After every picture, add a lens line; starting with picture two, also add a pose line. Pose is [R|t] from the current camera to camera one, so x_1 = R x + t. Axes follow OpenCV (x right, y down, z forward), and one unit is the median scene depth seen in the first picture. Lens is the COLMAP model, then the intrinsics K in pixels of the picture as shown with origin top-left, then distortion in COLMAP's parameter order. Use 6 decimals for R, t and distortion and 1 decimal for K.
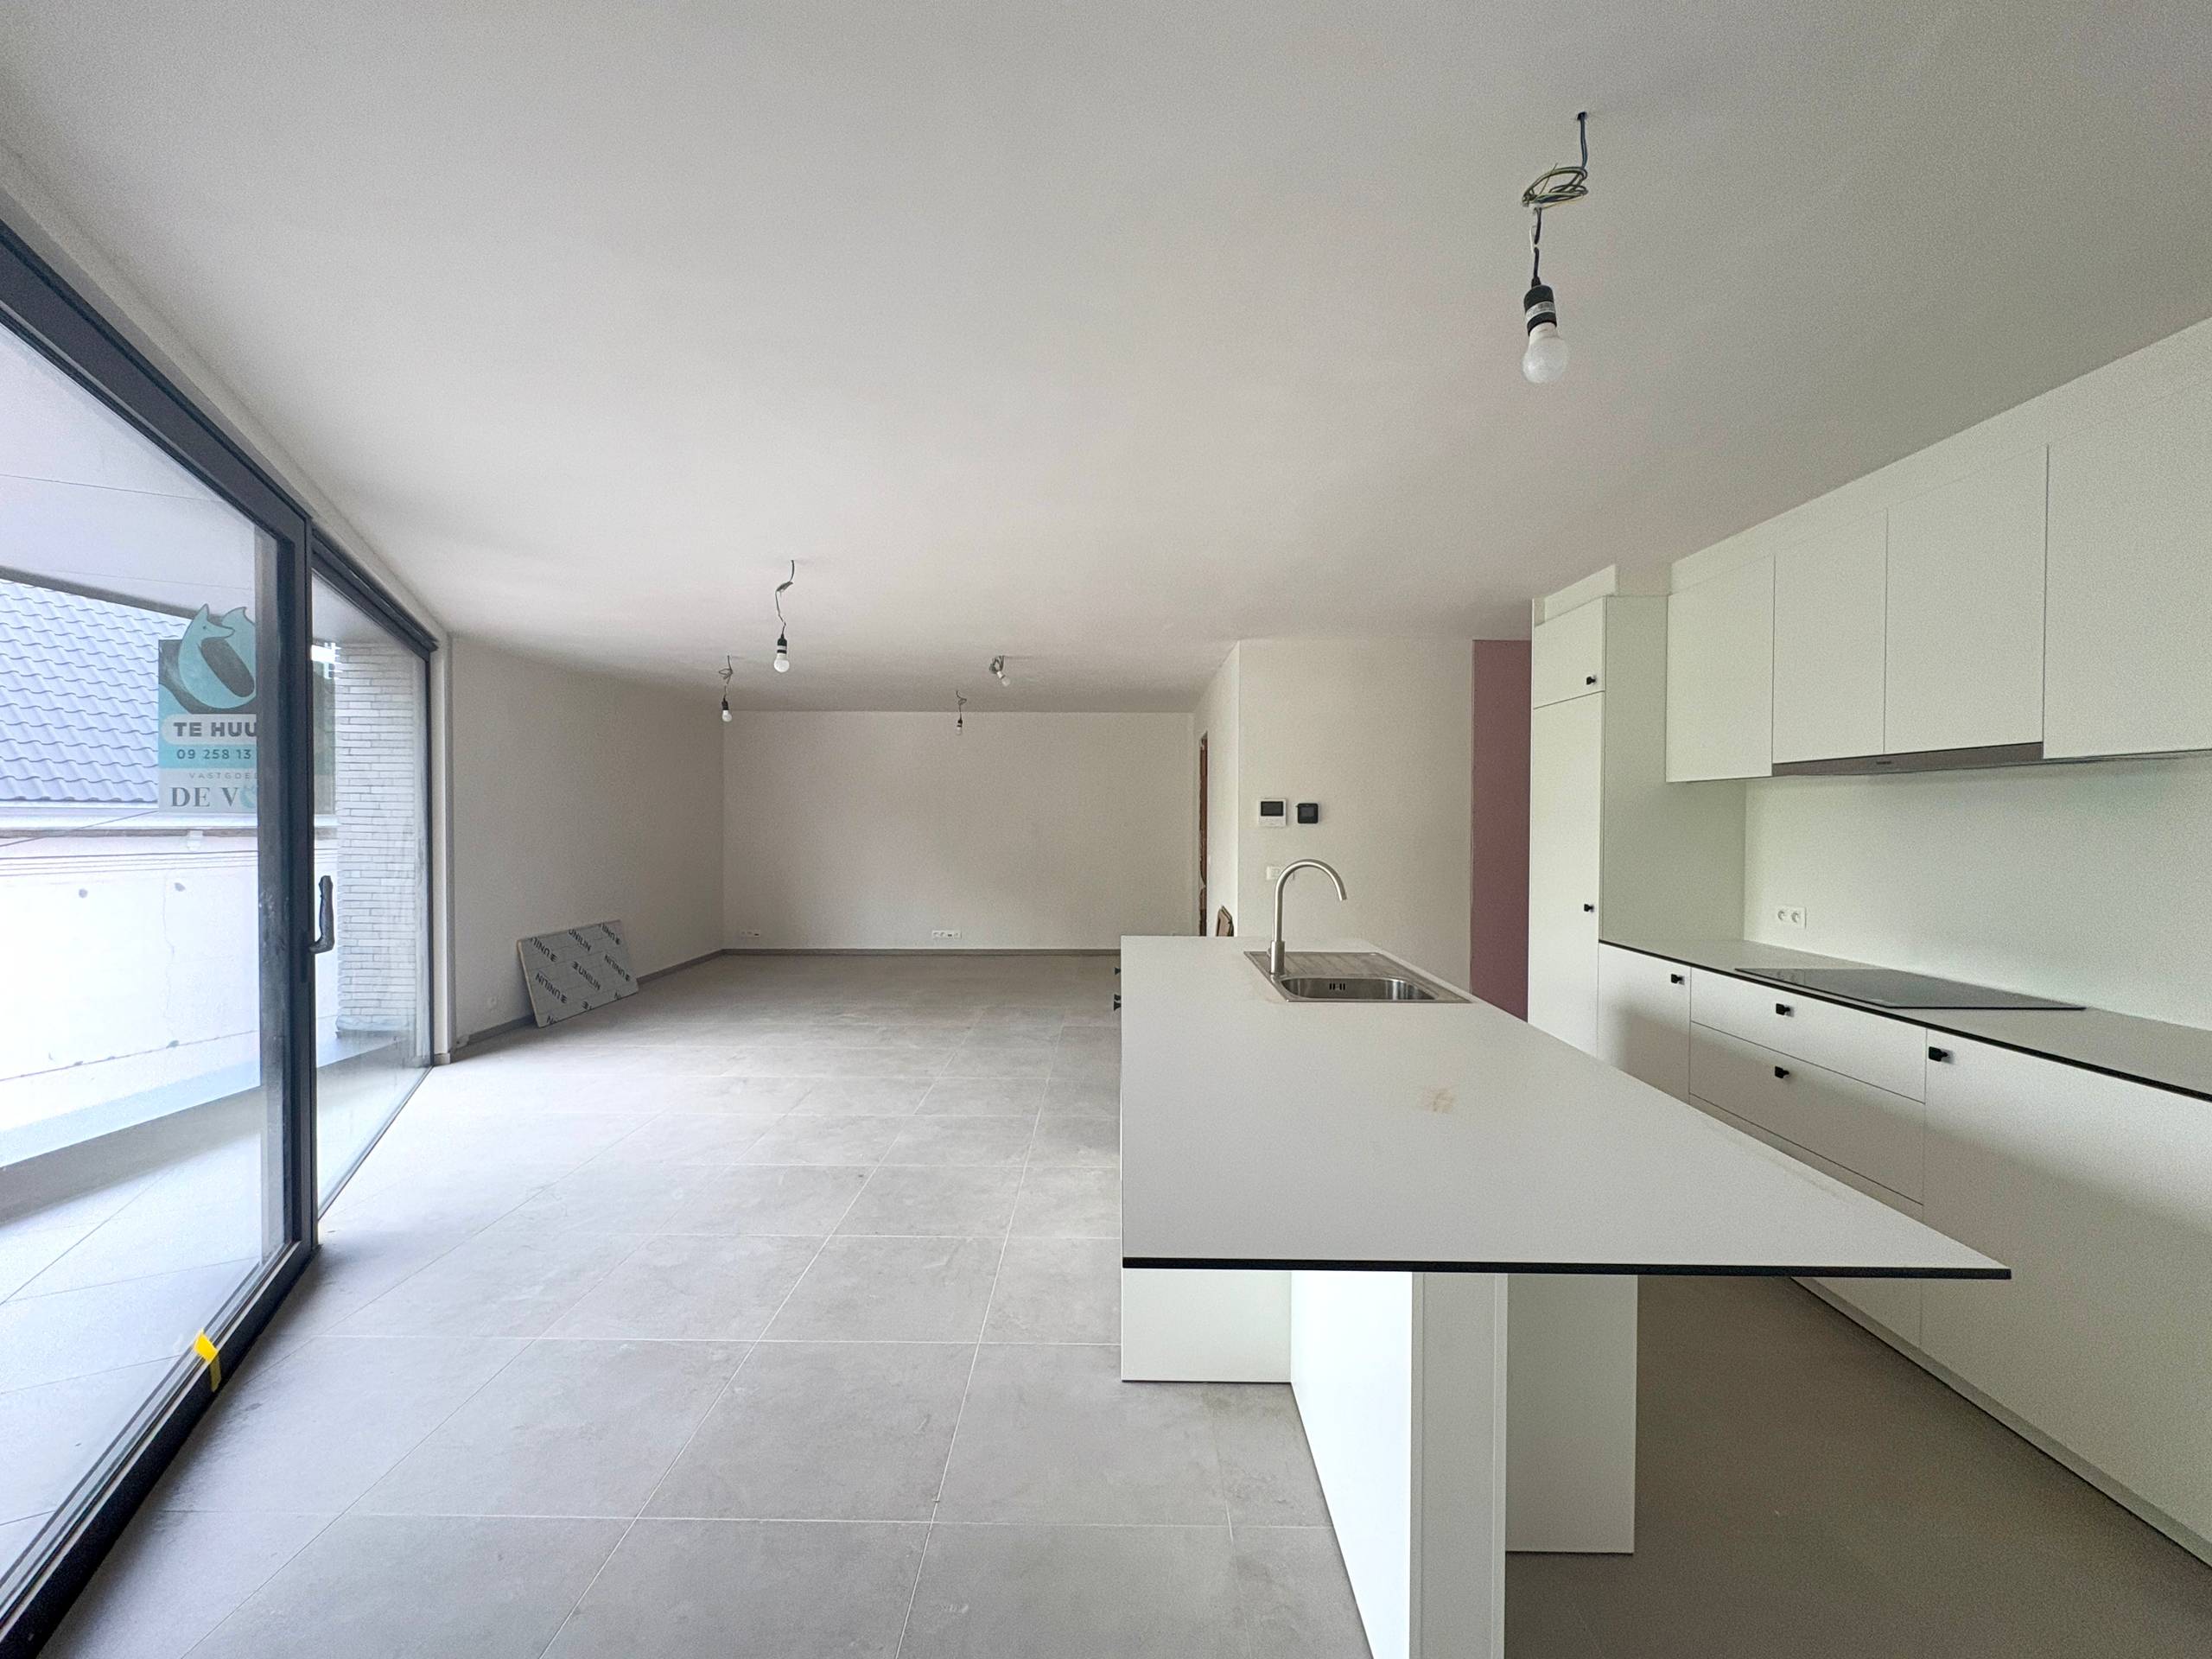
lens RADIAL K [[863.1, 0, 1098.9], [0, 863.1, 824.7], [0, 0, 1]] dist [-0.001485, -0.000095]
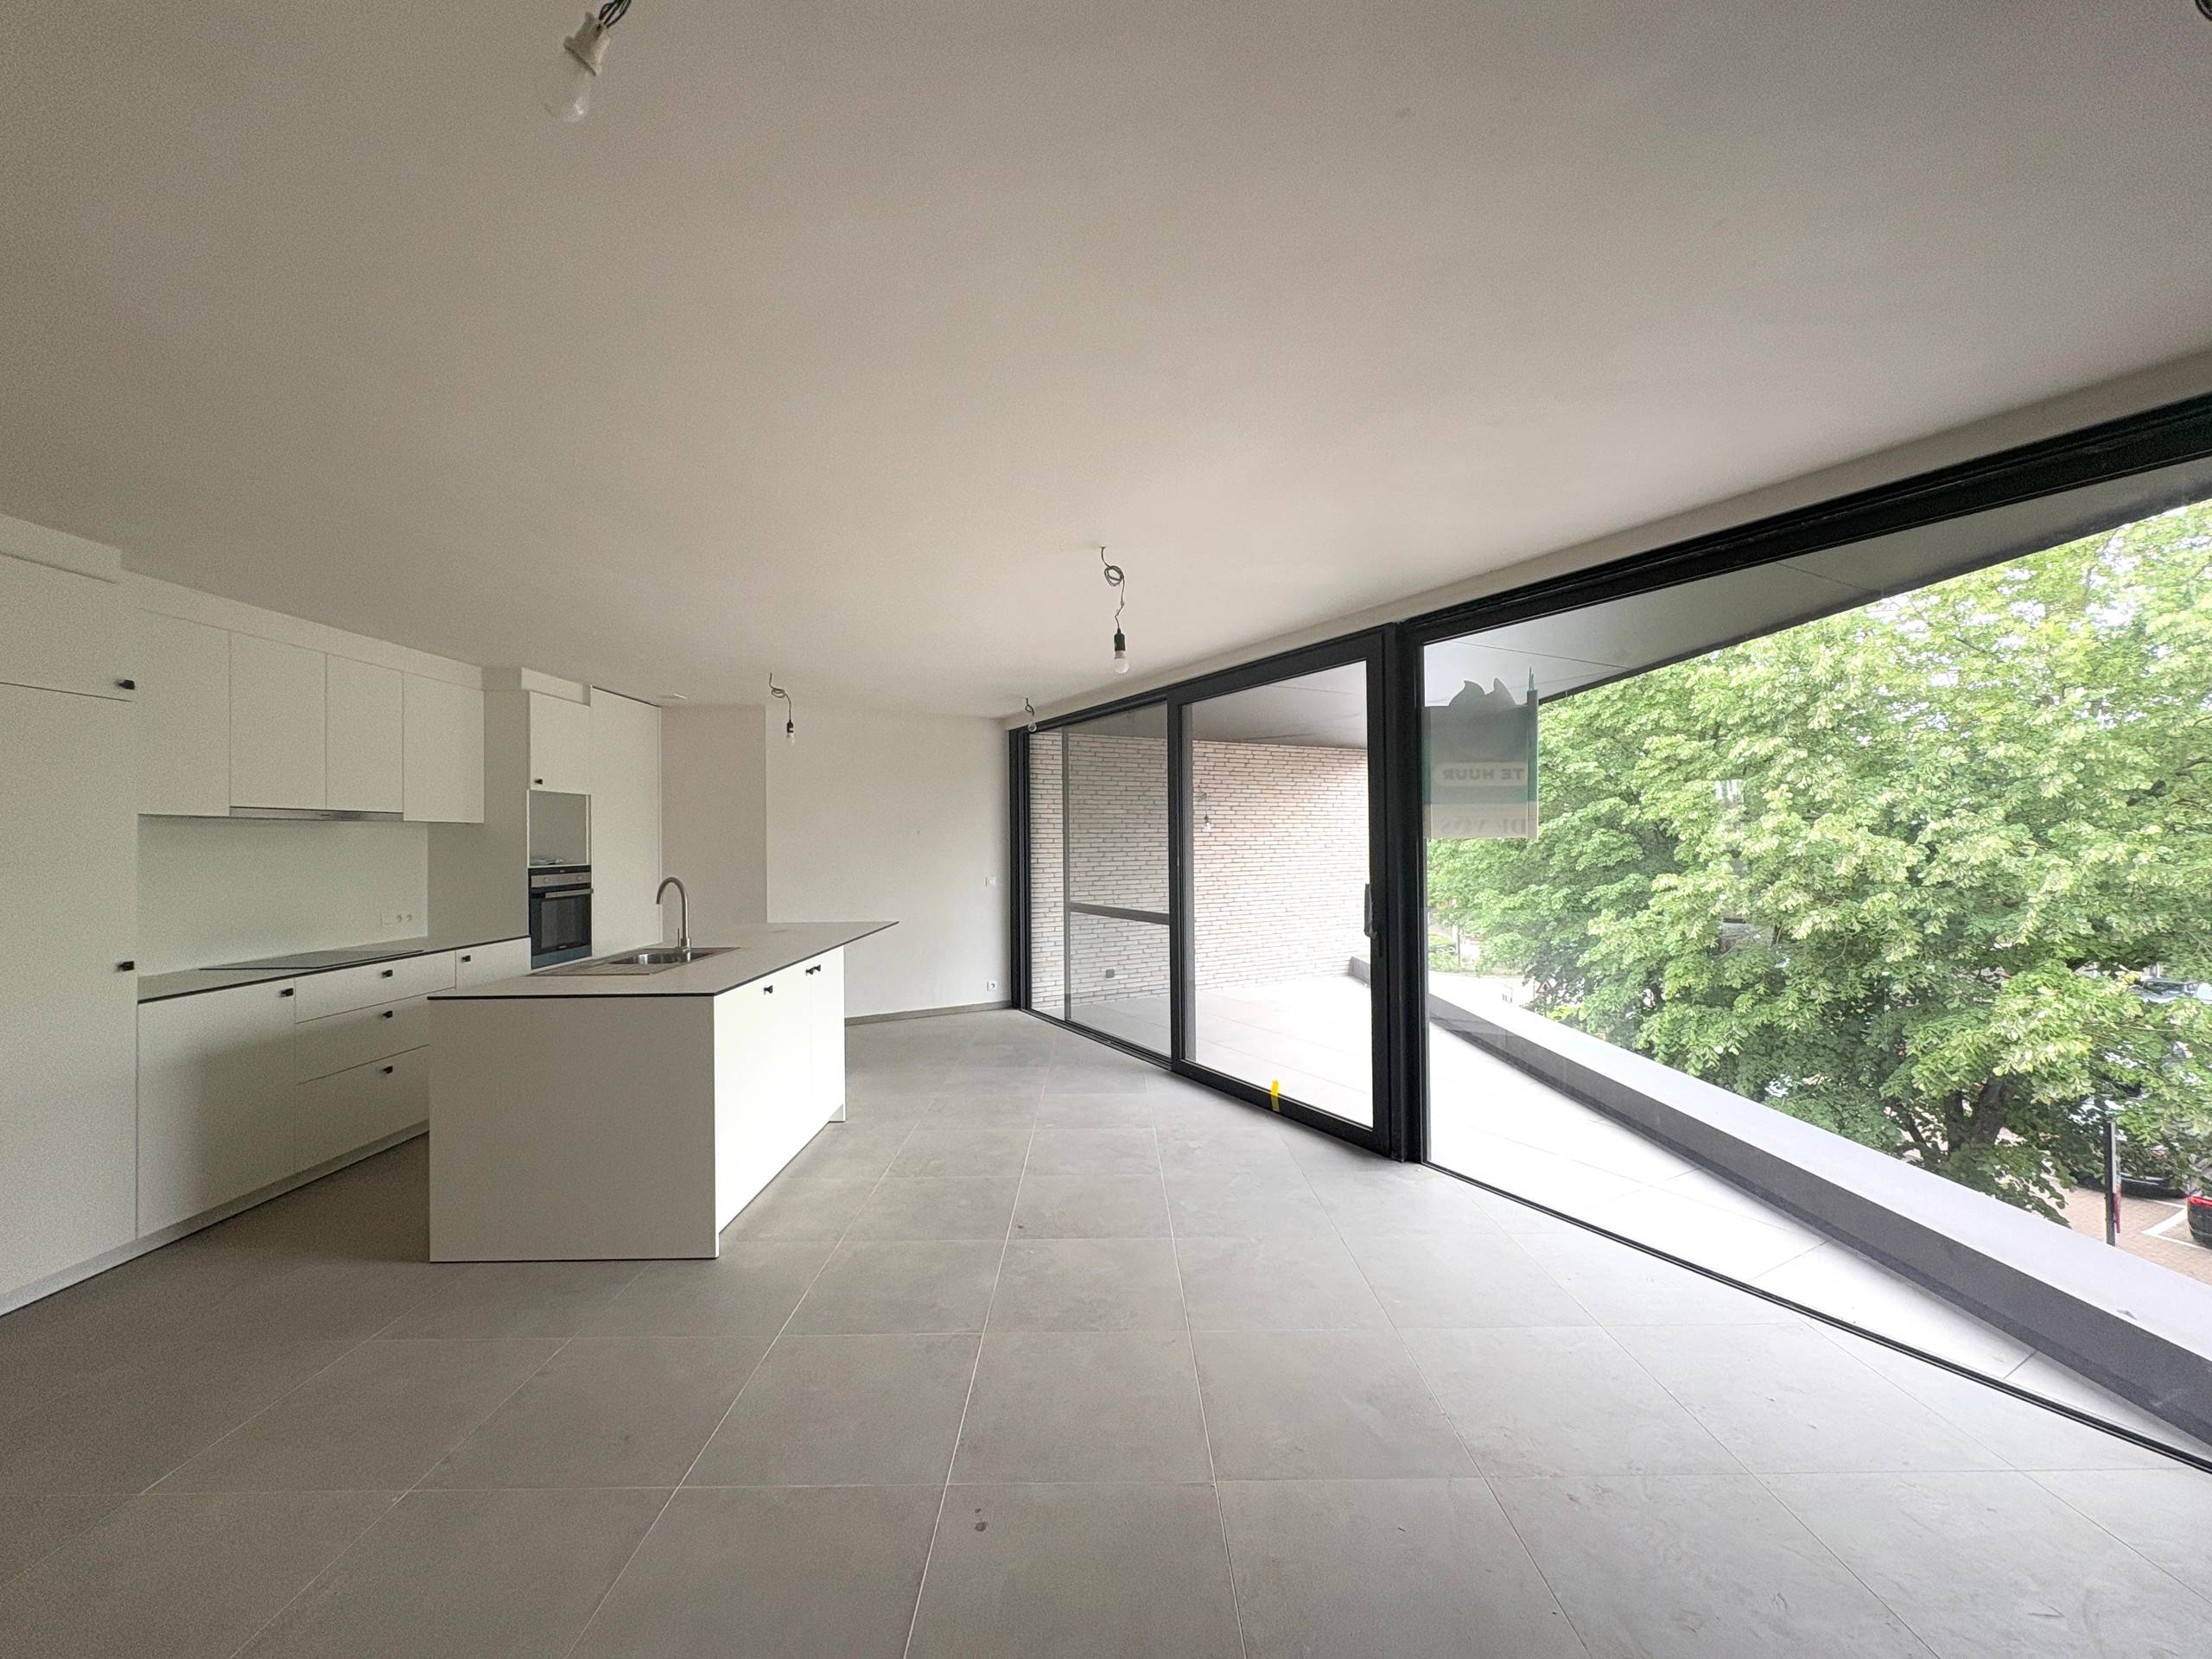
lens RADIAL K [[875.2, 0, 1098.8], [0, 875.2, 830.7], [0, 0, 1]] dist [0.001080, 0.000083]
pose [[-0.999855, 0.008696, -0.014667, -0.334967], [0.008706, 0.999962, -0.000616, -0.021880], [0.014661, -0.000744, -0.999892, 1.866557]]
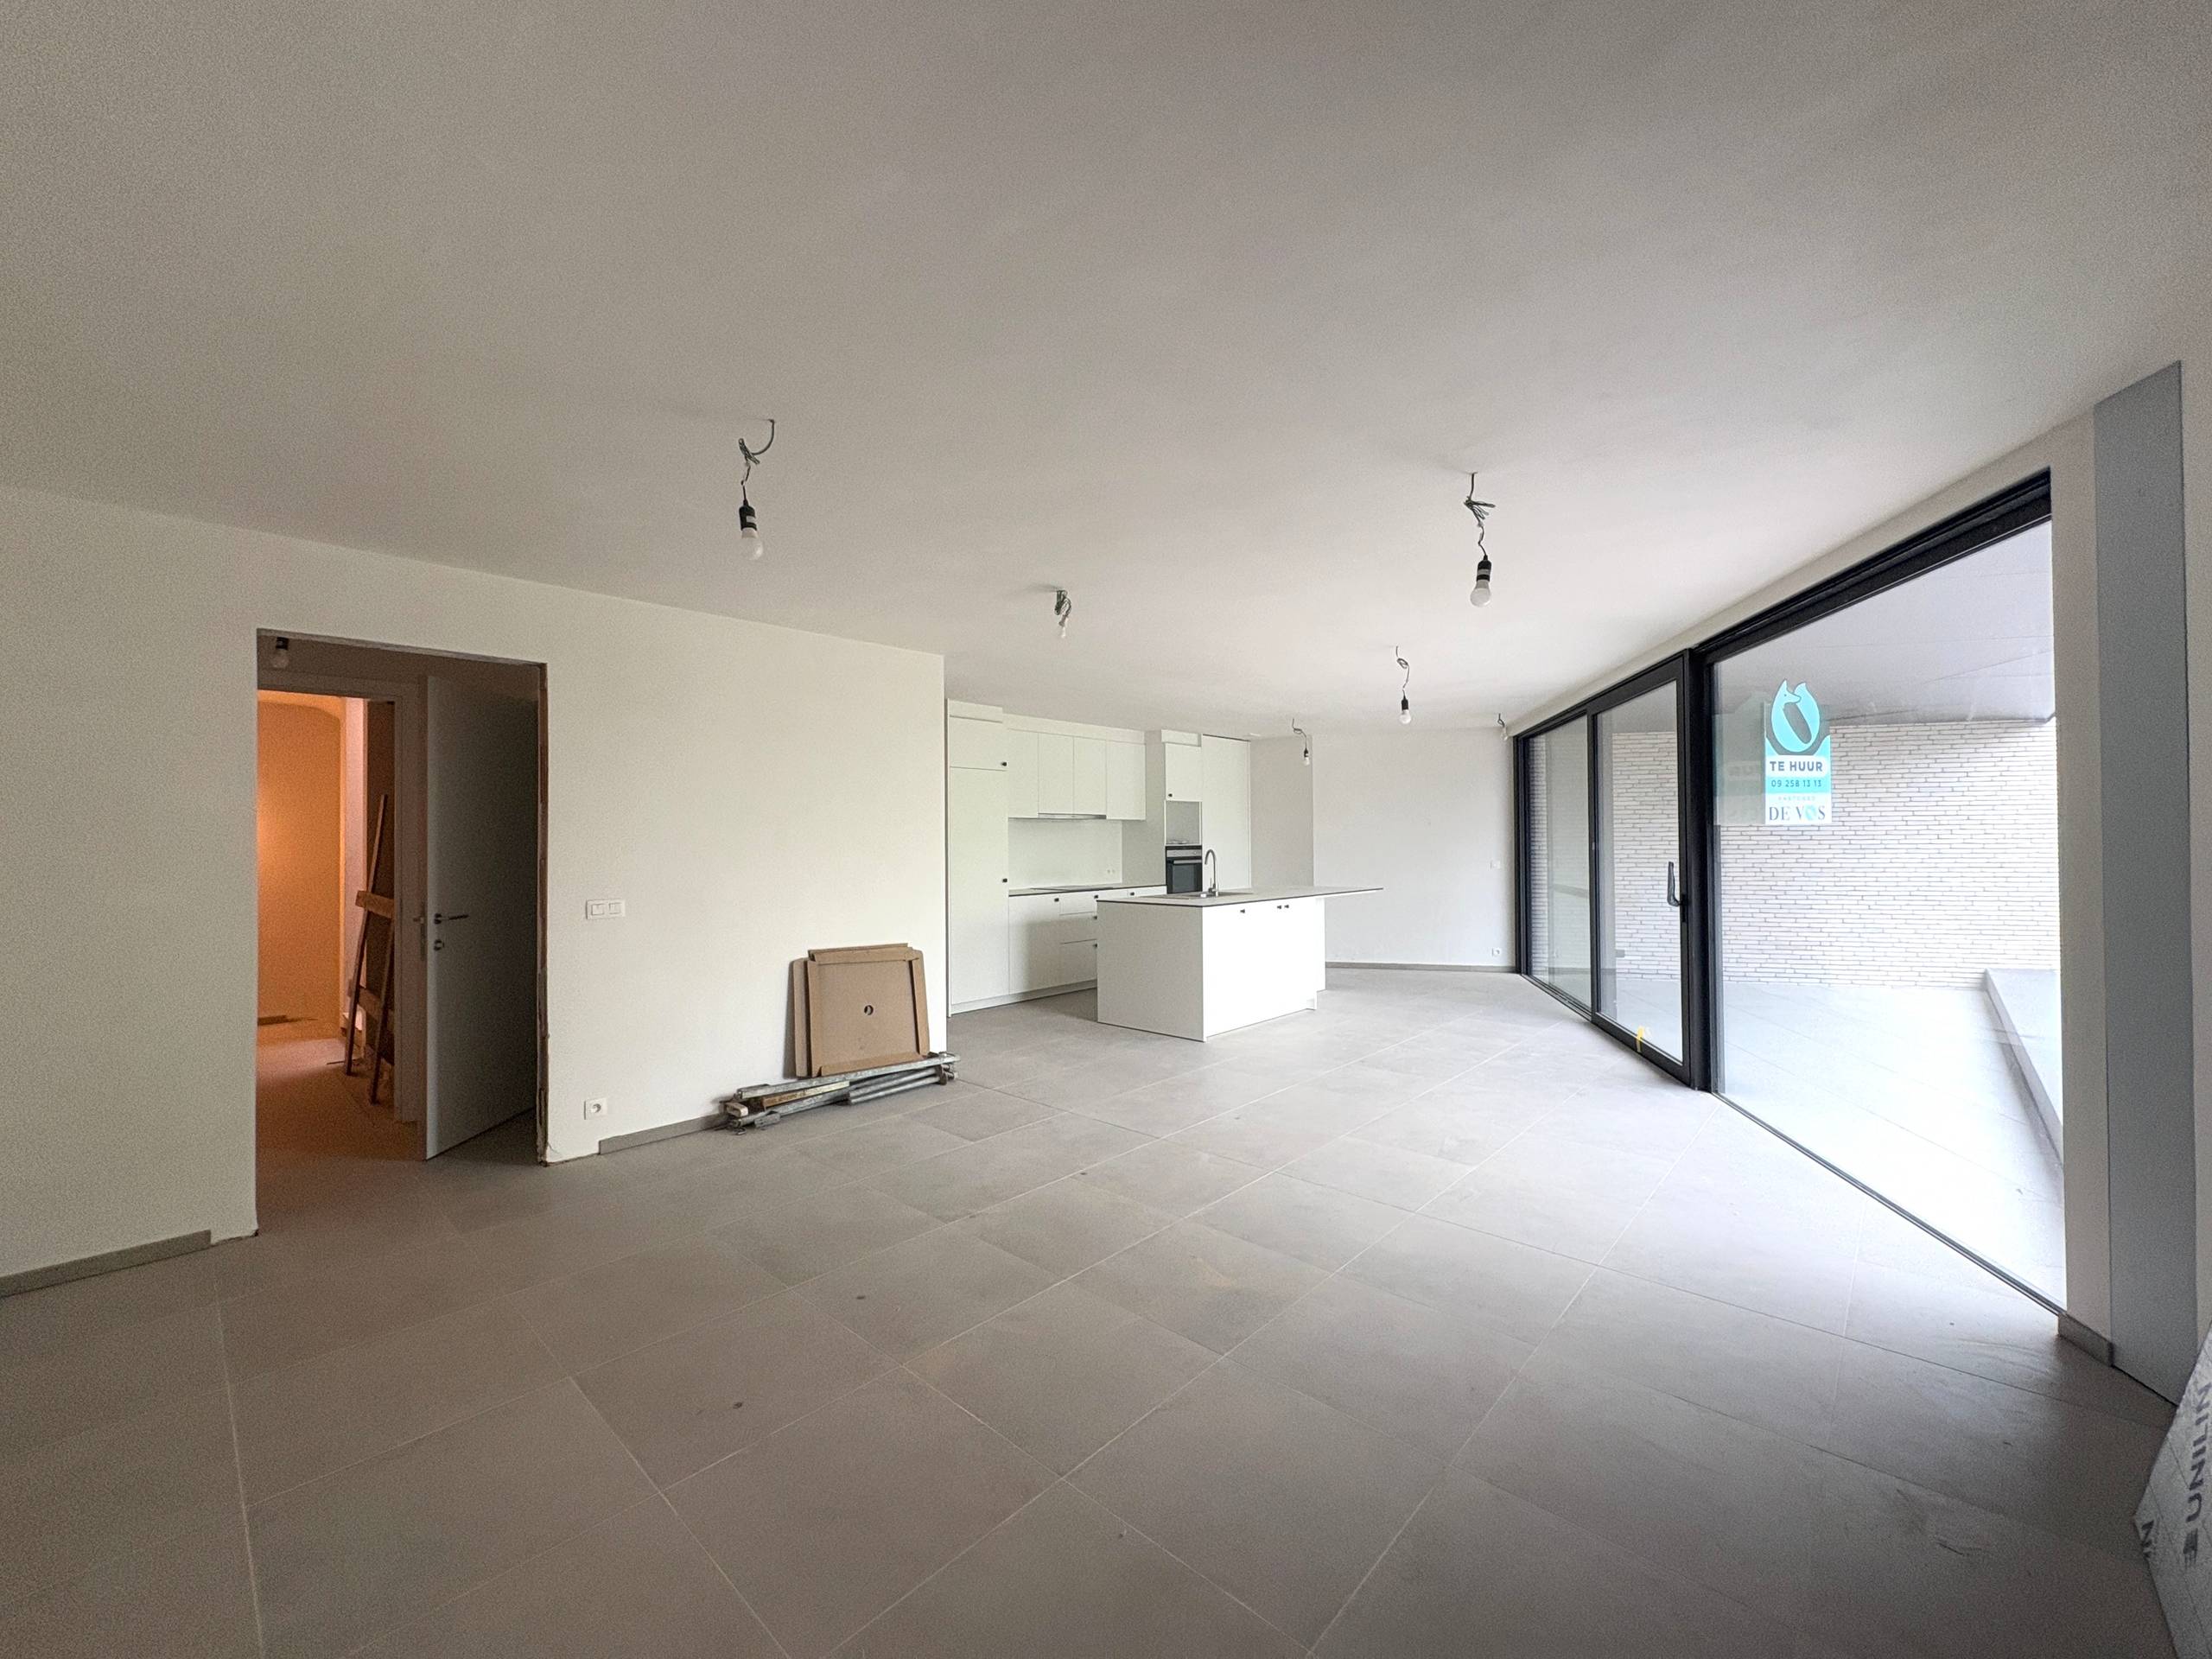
lens RADIAL K [[875.2, 0, 1098.8], [0, 875.2, 830.7], [0, 0, 1]] dist [0.001080, 0.000083]
pose [[-0.738076, 0.010874, 0.674630, -0.944235], [0.011918, 0.999924, -0.003078, -0.007167], [-0.674612, 0.005769, -0.738150, 2.362504]]
